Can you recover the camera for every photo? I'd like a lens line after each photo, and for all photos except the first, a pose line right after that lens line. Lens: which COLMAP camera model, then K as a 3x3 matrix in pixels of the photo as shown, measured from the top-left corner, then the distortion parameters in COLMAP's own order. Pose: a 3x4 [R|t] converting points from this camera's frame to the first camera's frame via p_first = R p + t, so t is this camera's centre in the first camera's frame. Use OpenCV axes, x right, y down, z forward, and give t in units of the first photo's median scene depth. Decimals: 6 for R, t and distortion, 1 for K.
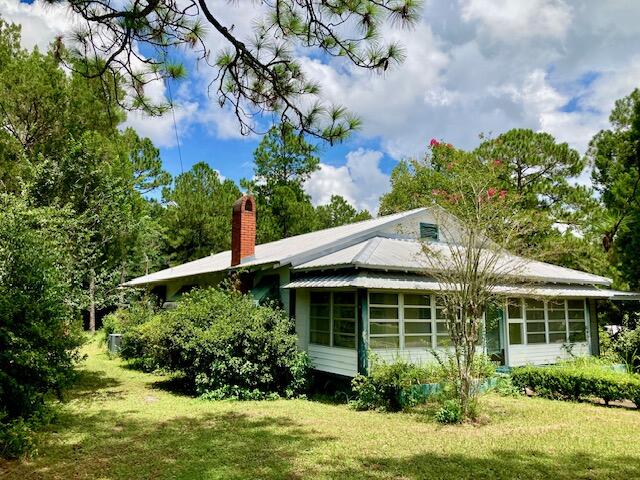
lens RADIAL K [[547.0, 0, 320.0], [0, 547.0, 240.0], [0, 0, 1]] dist [-0.003030, -0.007290]
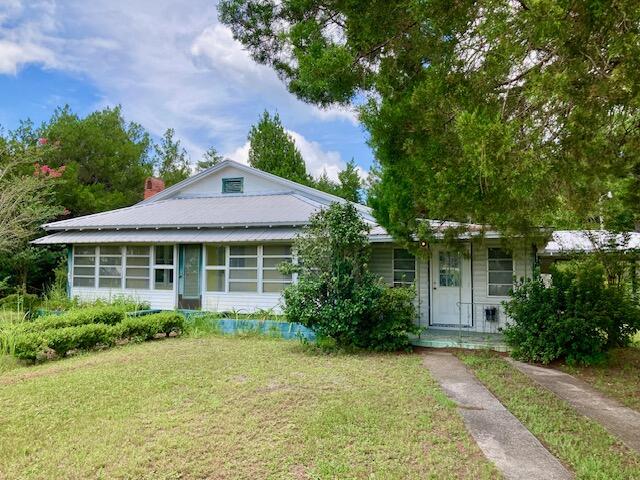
lens RADIAL K [[547.0, 0, 320.0], [0, 547.0, 240.0], [0, 0, 1]] dist [-0.003030, -0.007290]
pose [[0.574195, -0.038071, -0.817833, 1.314394], [0.102912, 0.994352, 0.025966, 0.089891], [0.812225, -0.099074, 0.574870, 0.584899]]
